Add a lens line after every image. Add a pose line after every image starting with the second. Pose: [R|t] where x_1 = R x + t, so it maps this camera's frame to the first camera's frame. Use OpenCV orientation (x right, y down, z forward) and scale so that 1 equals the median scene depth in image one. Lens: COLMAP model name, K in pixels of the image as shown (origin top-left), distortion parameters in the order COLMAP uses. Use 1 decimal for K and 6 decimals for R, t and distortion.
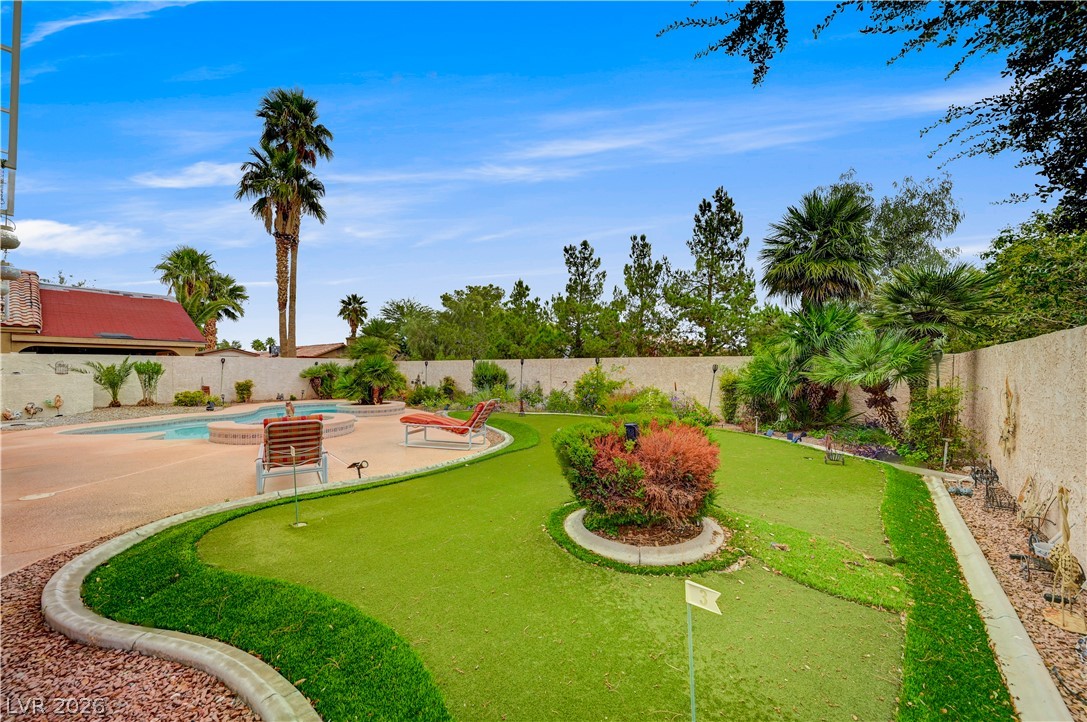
lens RADIAL K [[419.2, 0, 548.2], [0, 419.2, 364.3], [0, 0, 1]] dist [0.001779, 0.000171]
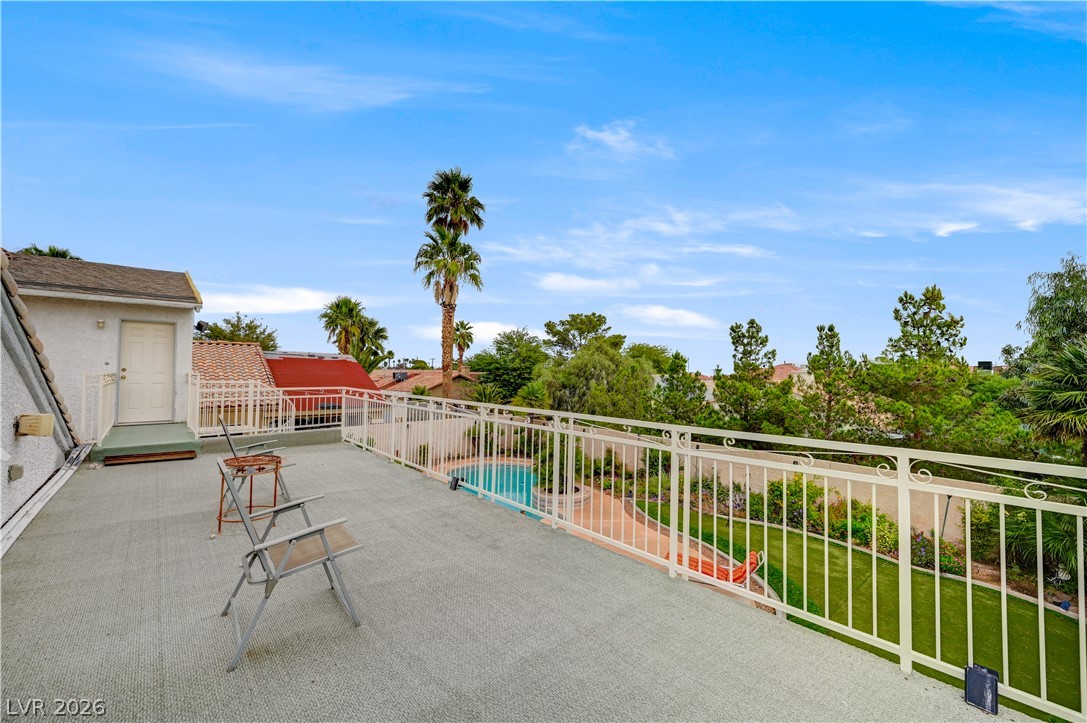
lens RADIAL K [[419.2, 0, 552.3], [0, 419.2, 358.8], [0, 0, 1]] dist [0.001779, 0.000171]
pose [[0.987091, 0.005634, -0.160060, -0.184165], [-0.008917, 0.999764, -0.019803, -0.146824], [0.159910, 0.020974, 0.986909, -0.047925]]
